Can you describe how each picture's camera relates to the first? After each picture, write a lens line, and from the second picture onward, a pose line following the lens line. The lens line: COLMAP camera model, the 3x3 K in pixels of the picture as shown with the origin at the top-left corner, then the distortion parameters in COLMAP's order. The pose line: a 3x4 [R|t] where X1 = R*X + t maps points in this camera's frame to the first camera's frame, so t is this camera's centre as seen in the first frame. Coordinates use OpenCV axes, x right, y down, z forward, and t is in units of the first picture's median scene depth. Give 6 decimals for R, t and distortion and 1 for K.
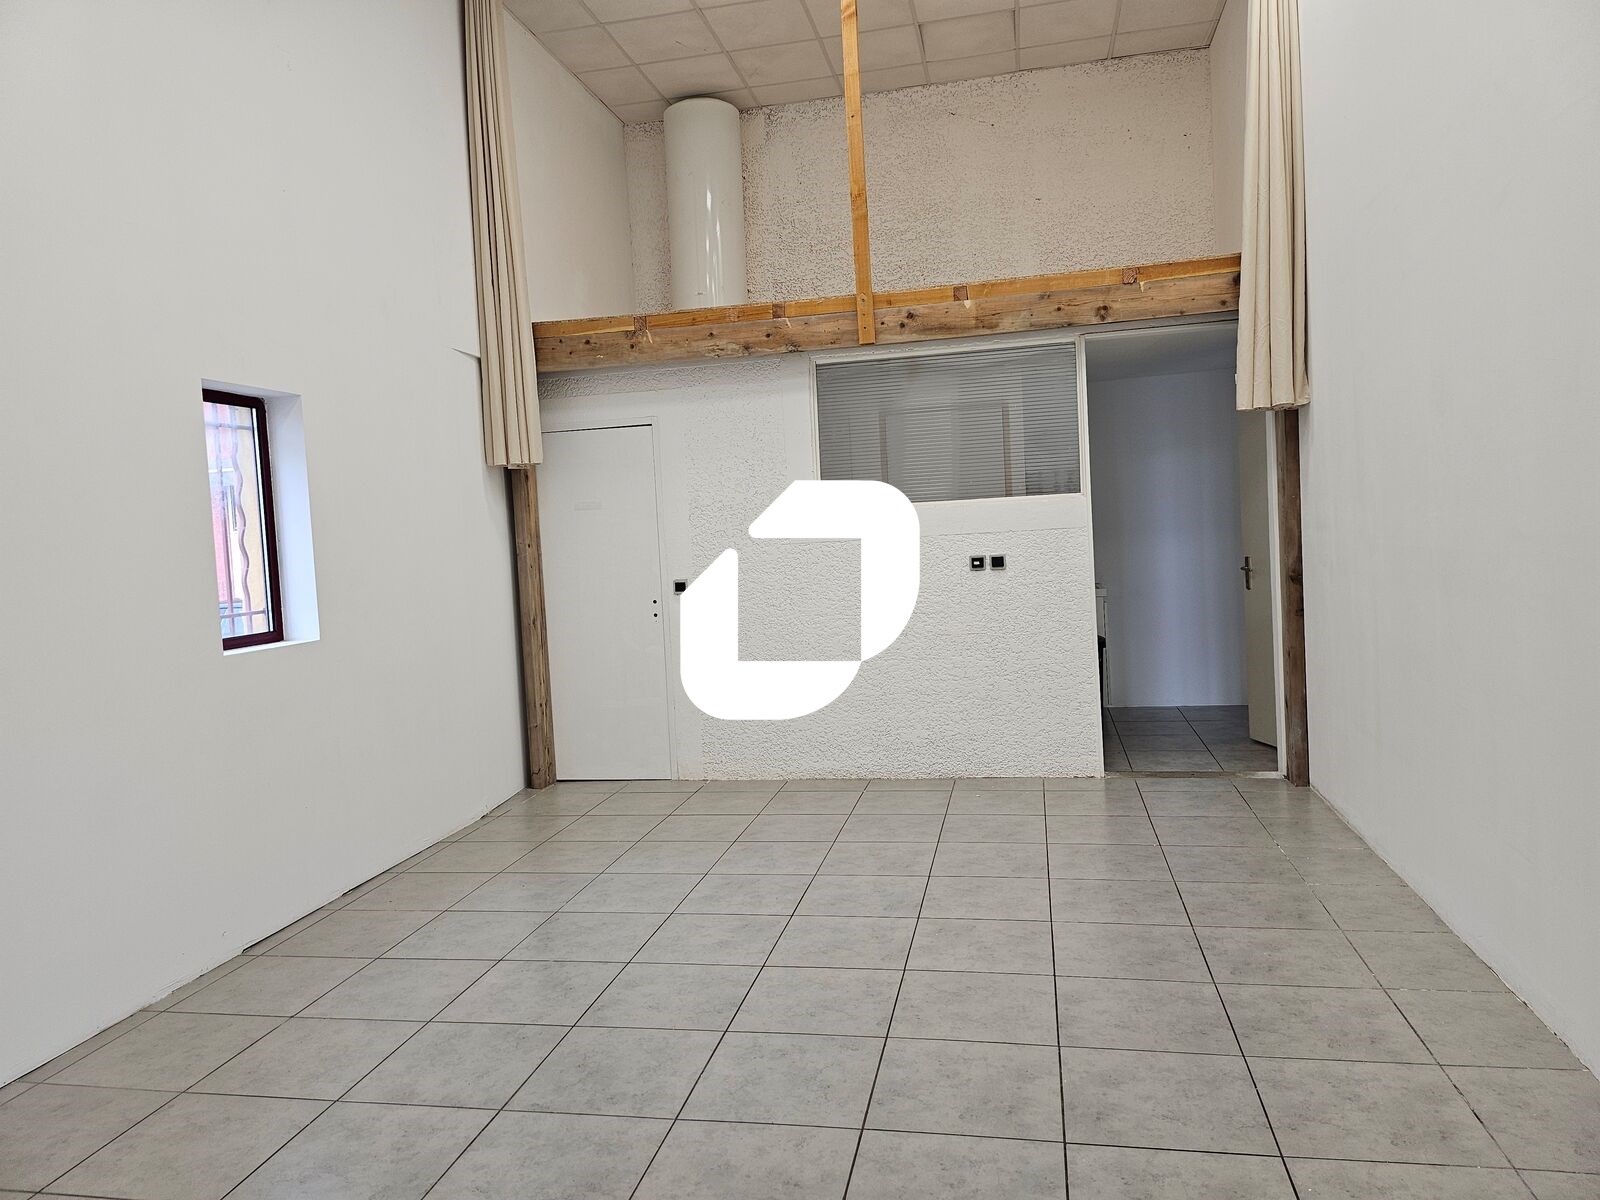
lens RADIAL K [[1118.8, 0, 799.0], [0, 1118.8, 587.2], [0, 0, 1]] dist [0.048640, -0.025078]
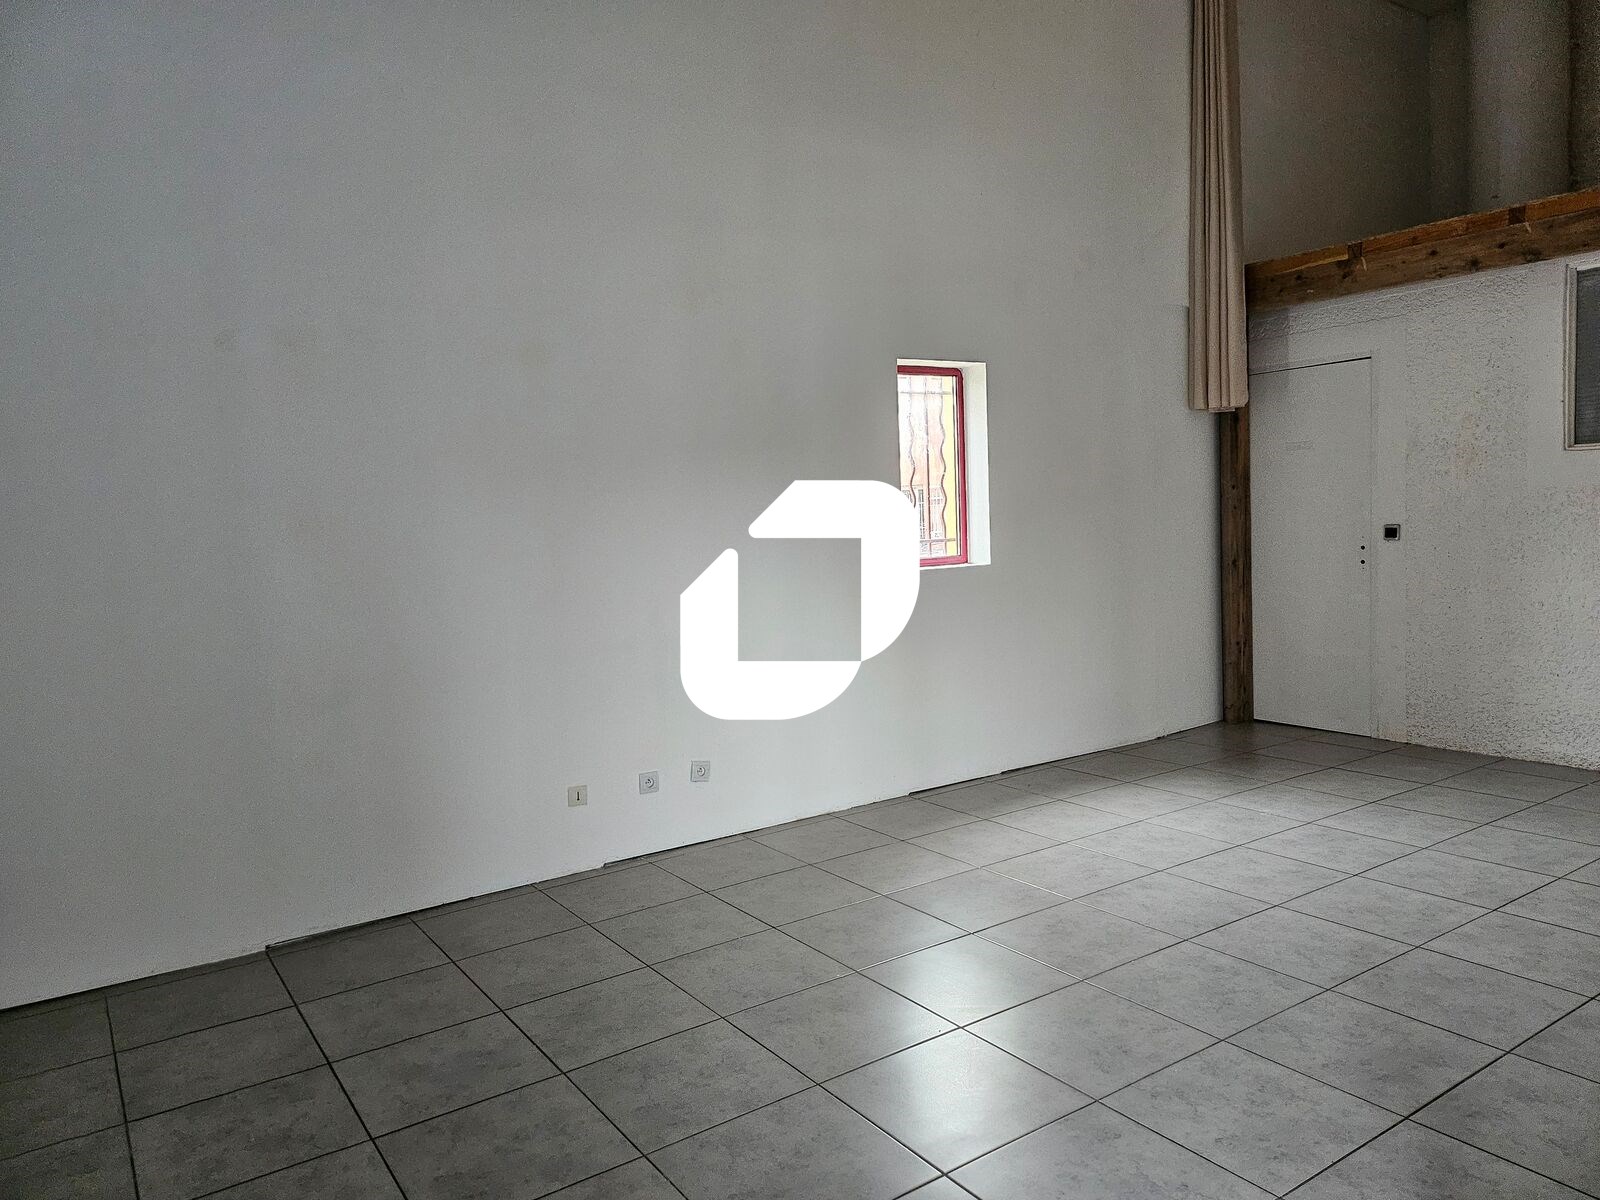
lens RADIAL K [[1118.8, 0, 808.7], [0, 1118.8, 600.9], [0, 0, 1]] dist [0.048640, -0.025078]
pose [[0.729109, 0.080111, -0.679693, 0.202124], [-0.033986, 0.996138, 0.080952, -0.004156], [0.683554, -0.035923, 0.729016, -0.017184]]
